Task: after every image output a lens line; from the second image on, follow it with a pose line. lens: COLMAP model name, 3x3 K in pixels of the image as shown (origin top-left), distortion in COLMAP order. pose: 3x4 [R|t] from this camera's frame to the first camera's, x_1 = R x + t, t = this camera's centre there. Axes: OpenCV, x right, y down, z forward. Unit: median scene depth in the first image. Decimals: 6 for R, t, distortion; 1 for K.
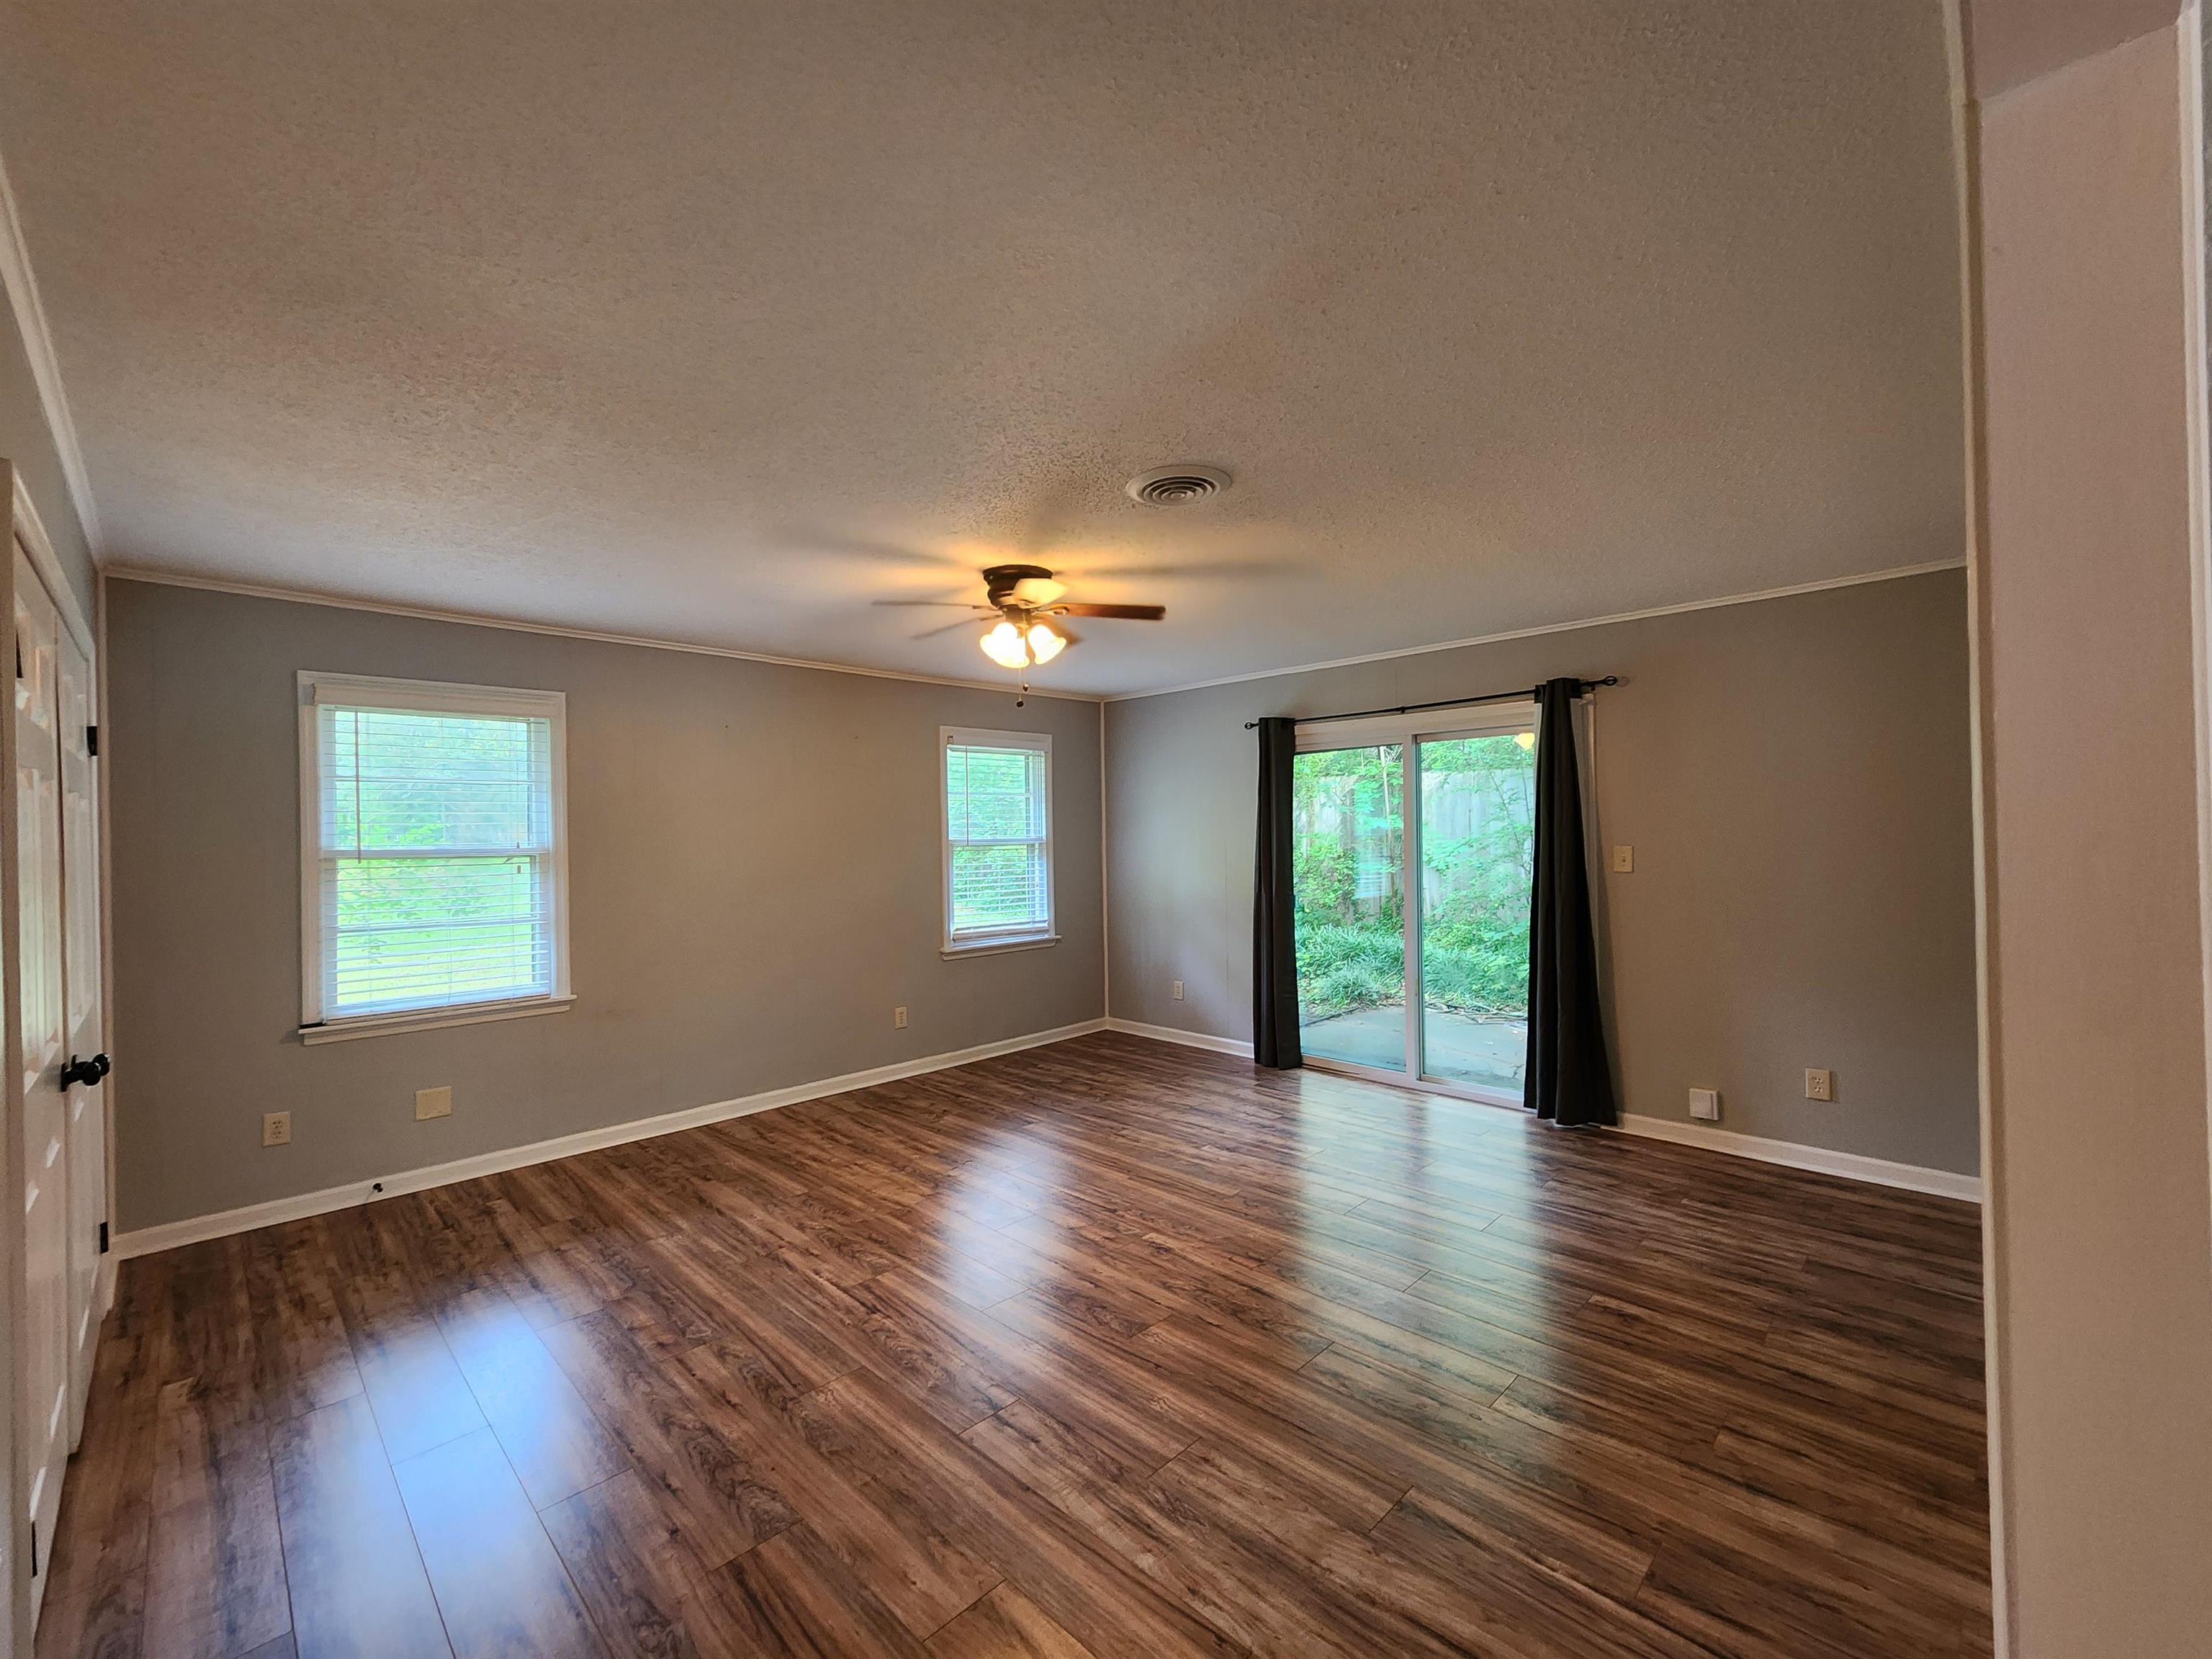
lens RADIAL K [[917.5, 0, 1099.2], [0, 917.5, 838.5], [0, 0, 1]] dist [0.001403, 0.000029]
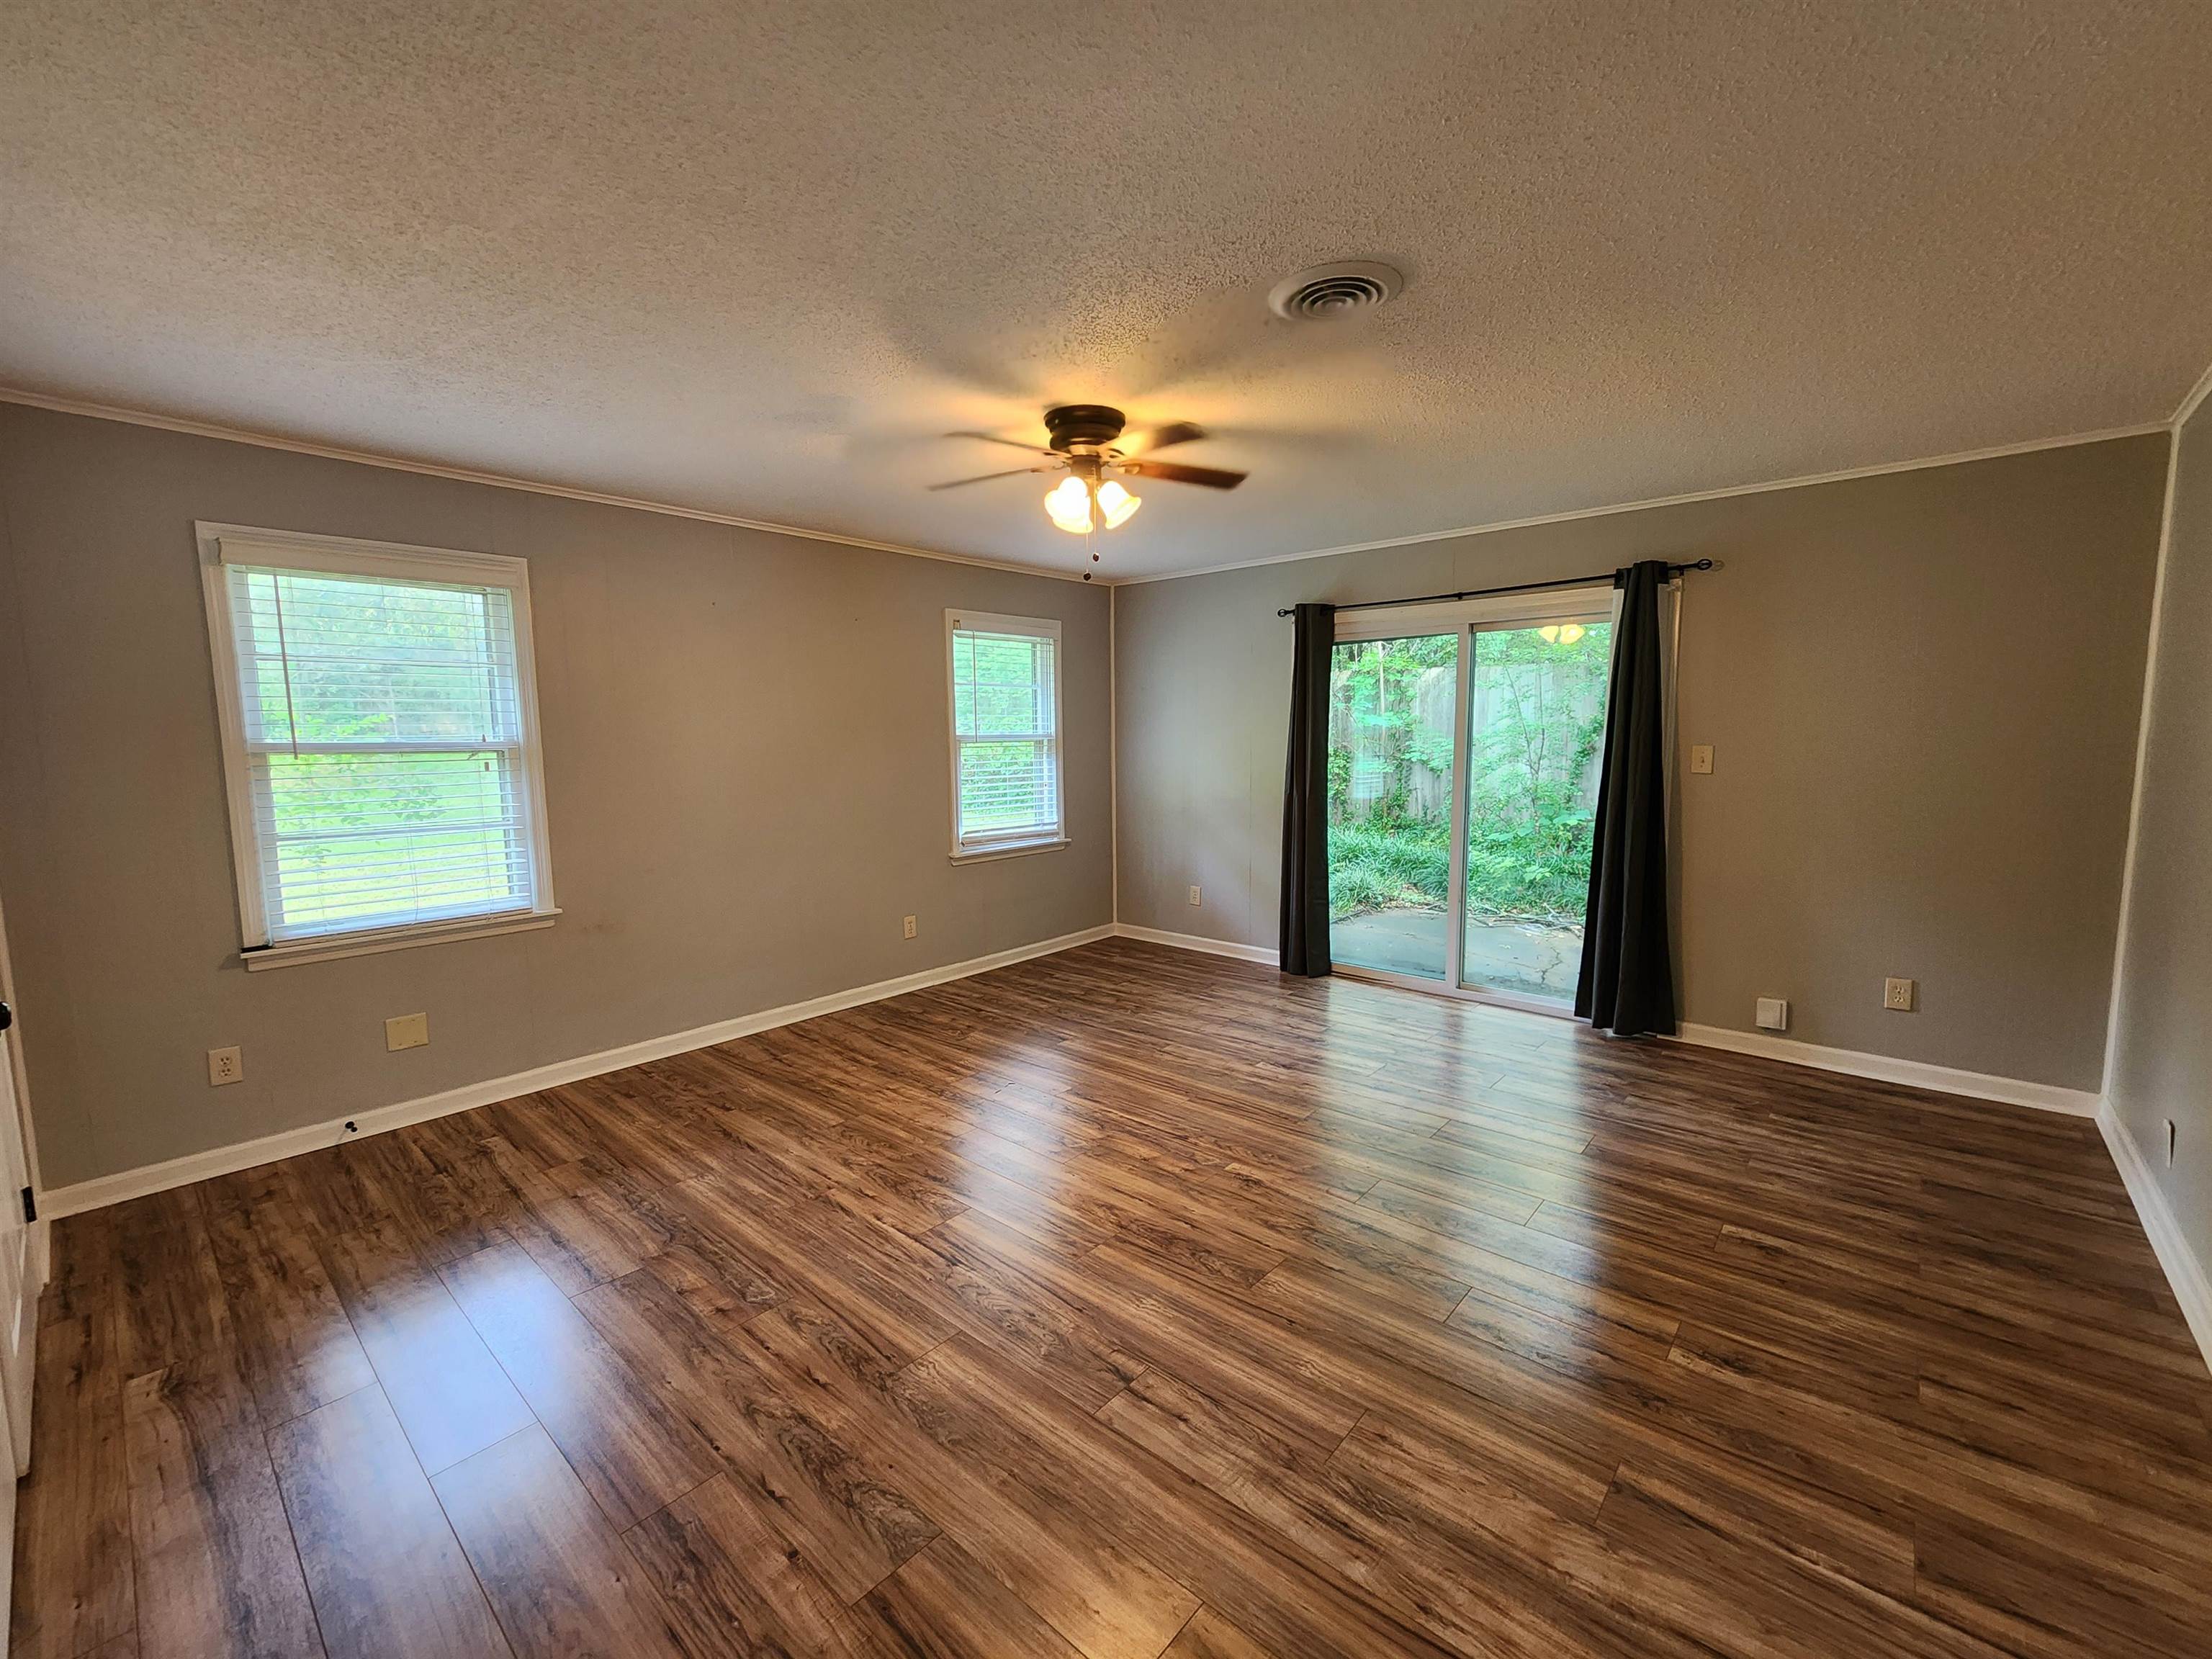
lens RADIAL K [[917.5, 0, 1099.2], [0, 917.5, 838.5], [0, 0, 1]] dist [0.001403, 0.000029]
pose [[0.998298, -0.001174, 0.058308, -0.145401], [-0.005327, 0.993783, 0.111208, 0.002166], [-0.058077, -0.111330, 0.992085, 0.137929]]
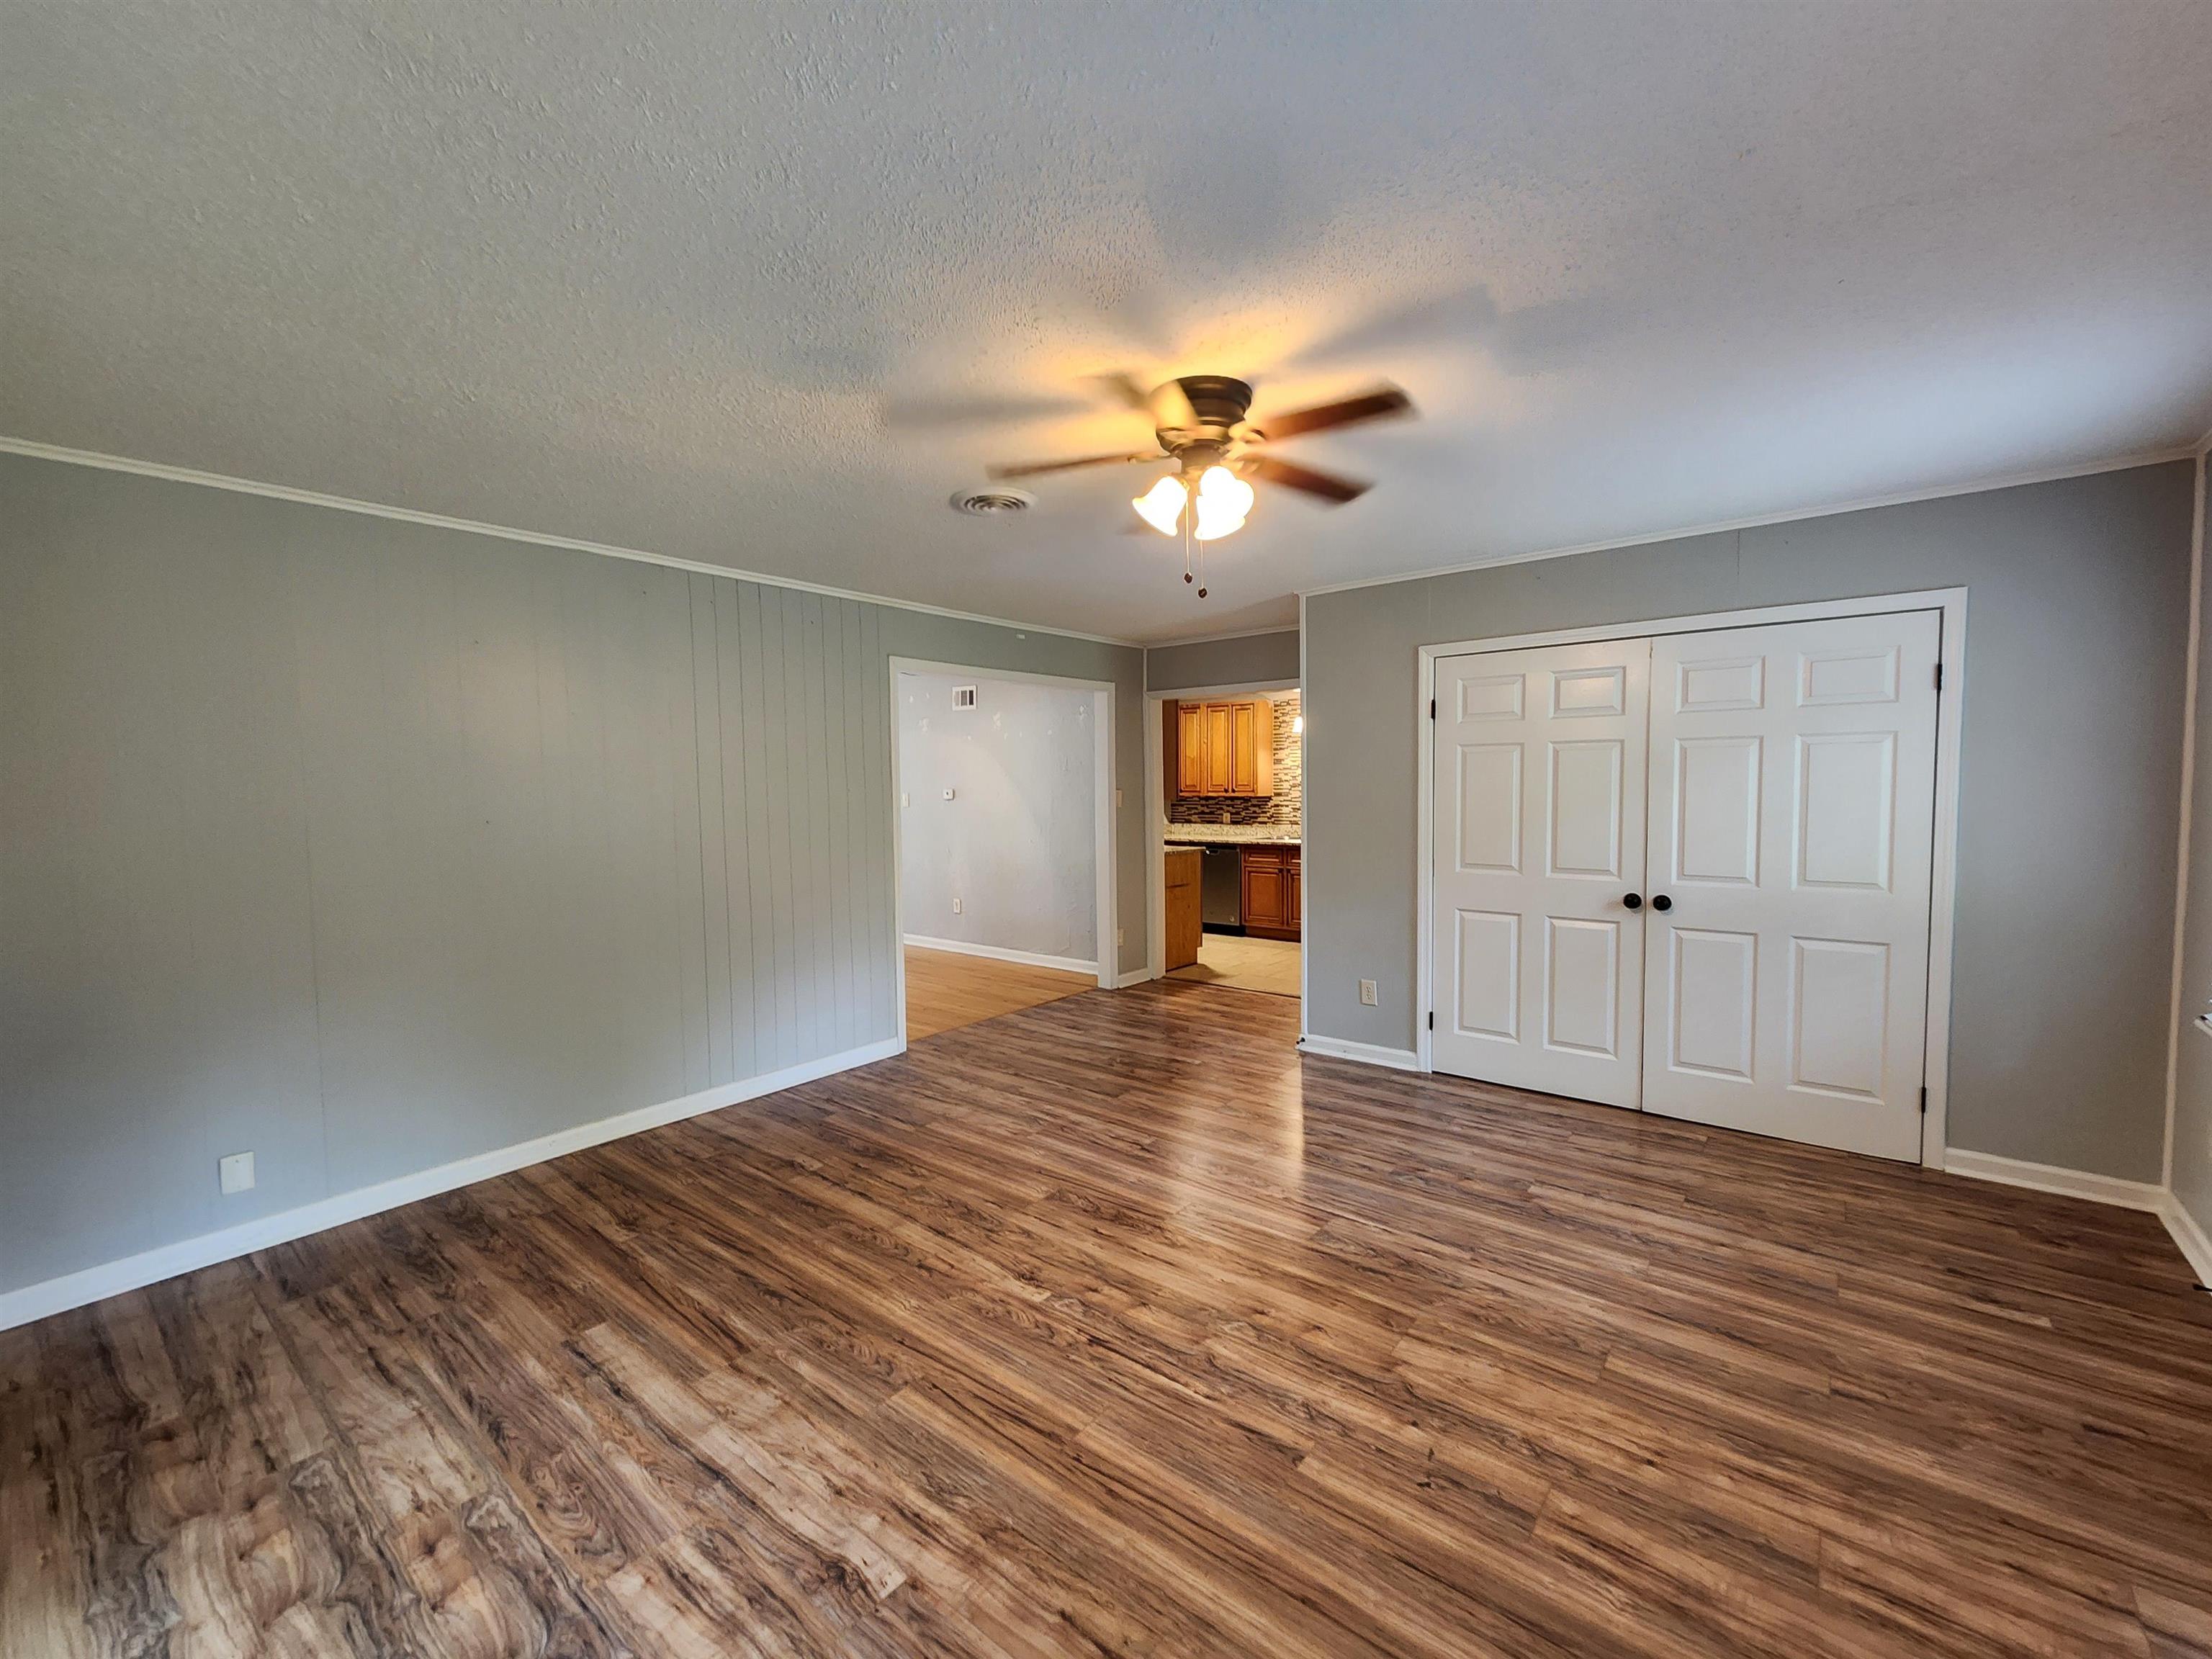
lens RADIAL K [[917.5, 0, 1099.2], [0, 917.5, 838.5], [0, 0, 1]] dist [0.001403, 0.000029]
pose [[-0.994381, 0.039145, -0.098352, 0.074197], [0.032812, 0.997332, 0.065207, -0.012795], [0.100642, 0.061613, -0.993013, 1.934990]]
